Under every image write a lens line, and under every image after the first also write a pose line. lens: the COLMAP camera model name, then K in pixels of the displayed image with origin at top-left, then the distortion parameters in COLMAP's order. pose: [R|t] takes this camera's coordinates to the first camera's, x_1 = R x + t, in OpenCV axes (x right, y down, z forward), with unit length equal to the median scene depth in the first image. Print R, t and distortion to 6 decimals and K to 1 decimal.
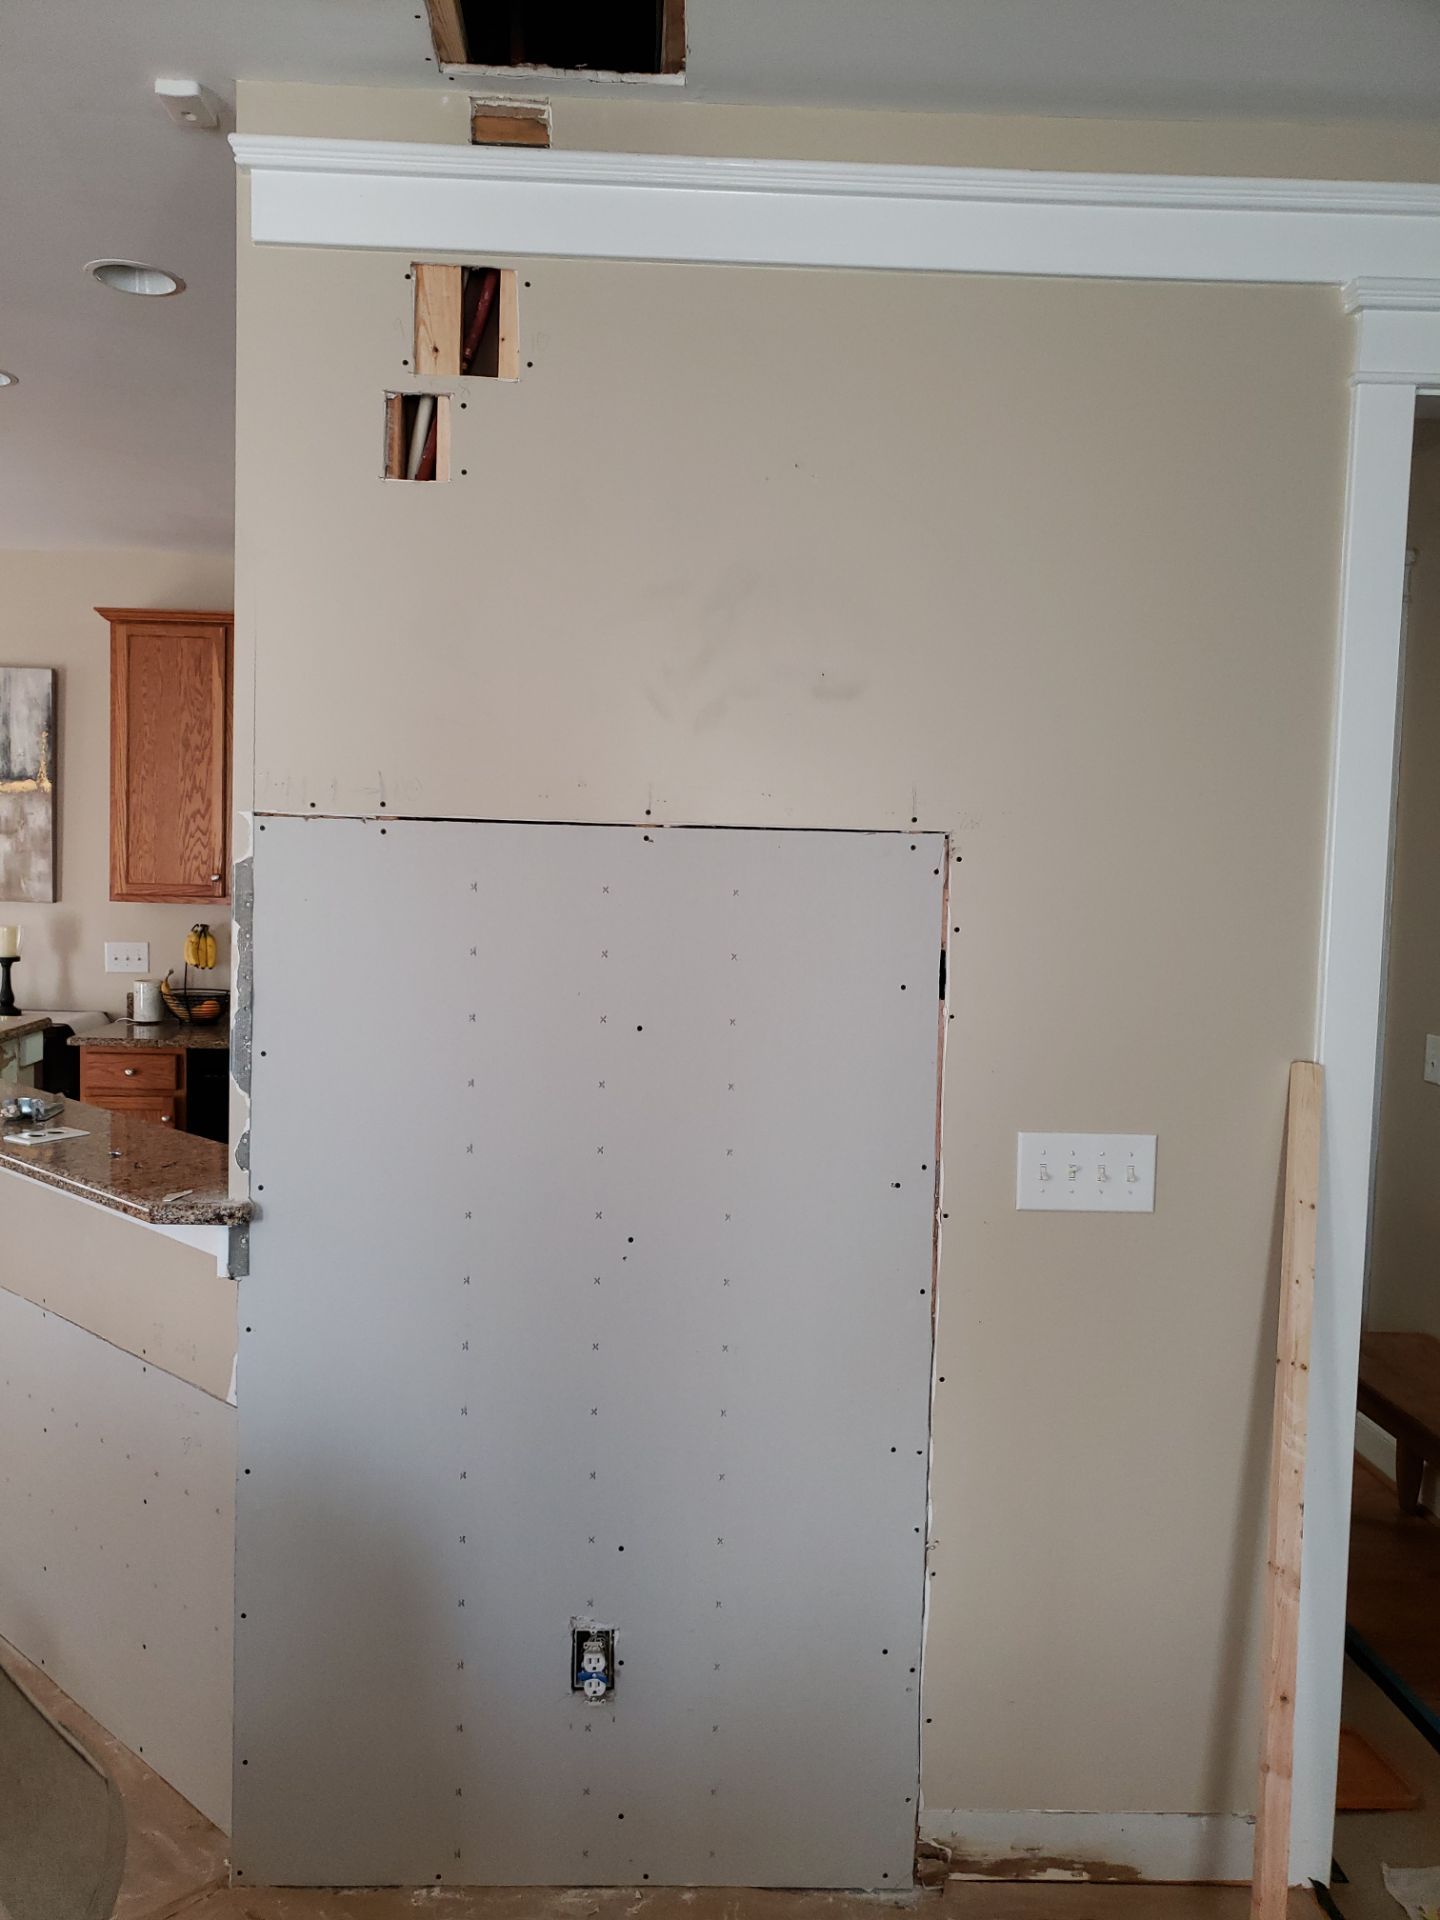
lens RADIAL K [[1496.1, 0, 685.7], [0, 1496.1, 957.3], [0, 0, 1]] dist [0.019941, -0.005965]
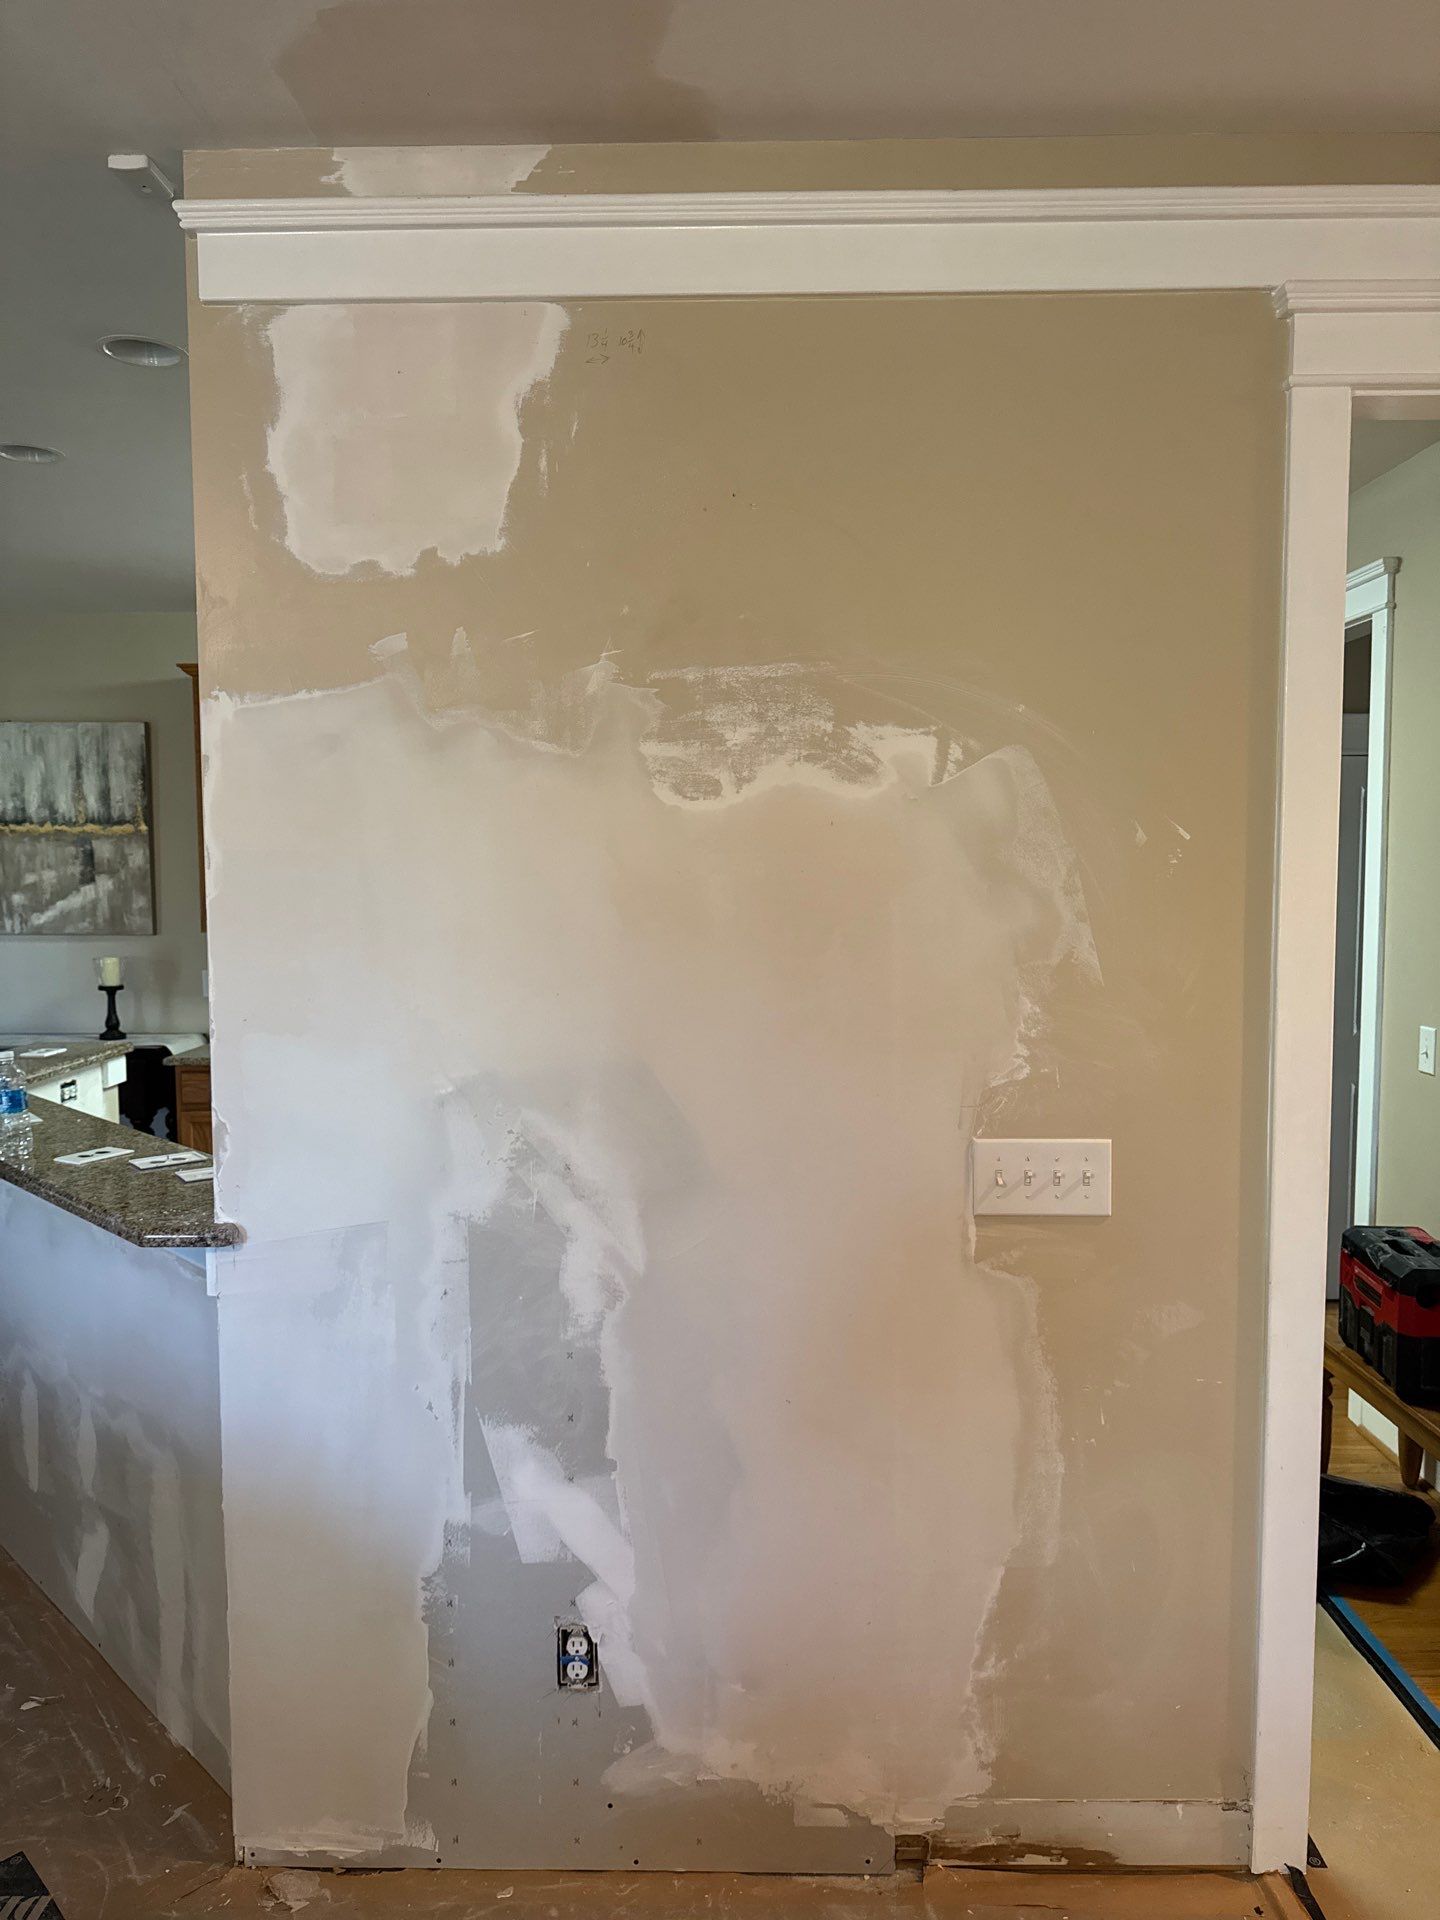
lens RADIAL K [[1348.5, 0, 714.4], [0, 1348.5, 972.4], [0, 0, 1]] dist [0.040882, -0.048939]
pose [[0.998305, -0.028788, -0.050573, 0.092229], [0.029148, 0.999555, 0.006387, -0.008107], [0.050367, -0.007850, 0.998700, 0.068920]]
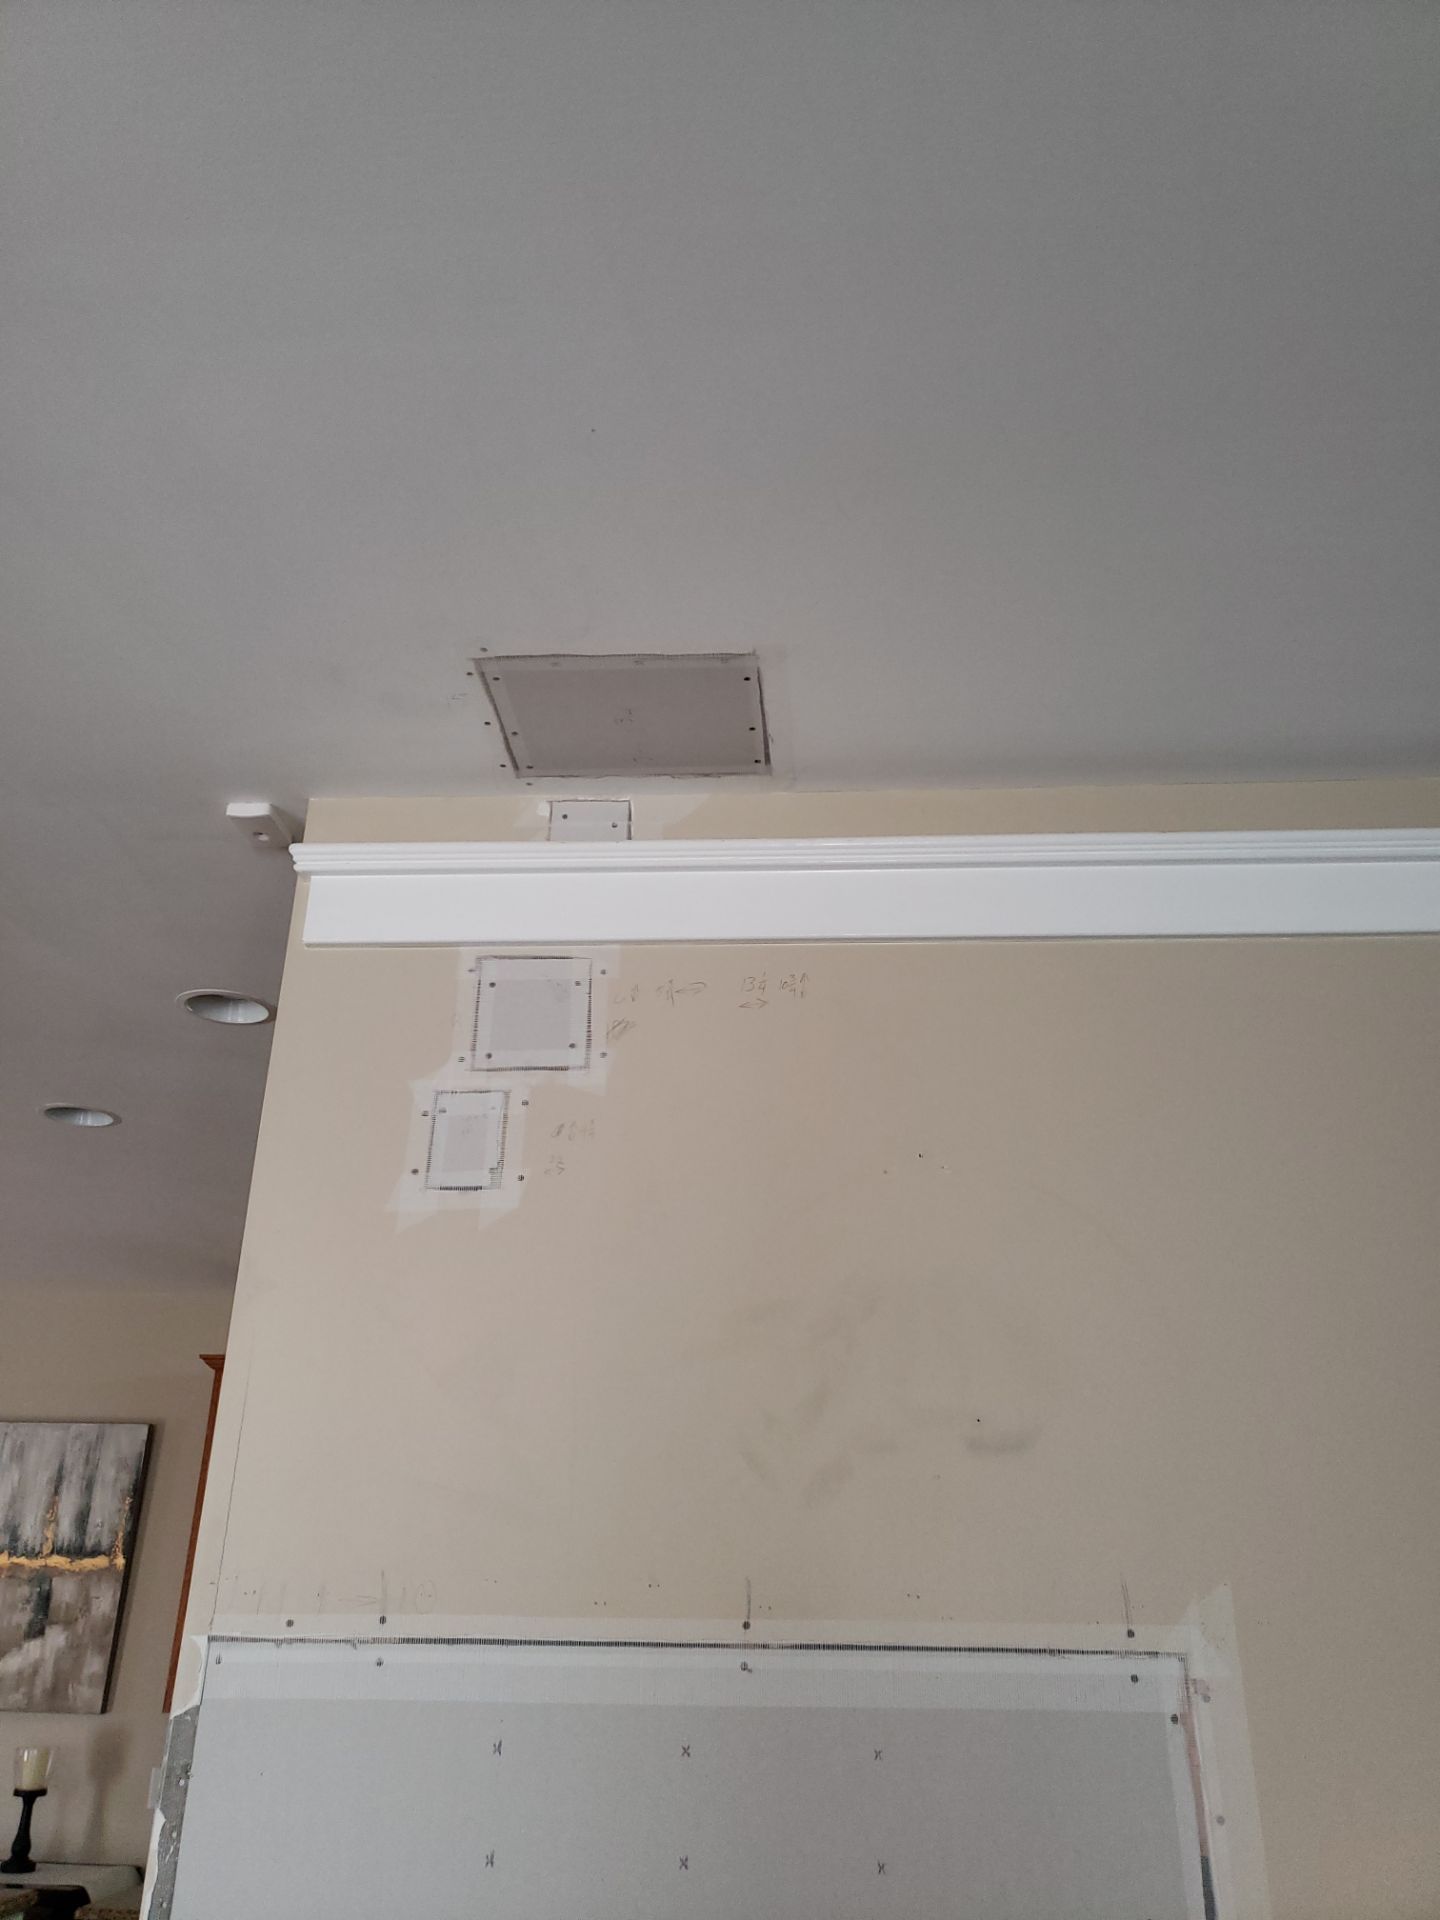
lens RADIAL K [[1484.5, 0, 722.0], [0, 1484.5, 945.7], [0, 0, 1]] dist [0.074002, -0.061229]
pose [[0.995514, -0.048547, -0.081207, 0.034802], [0.005152, 0.884861, -0.465827, -0.047865], [0.094471, 0.463319, 0.881142, 0.207935]]
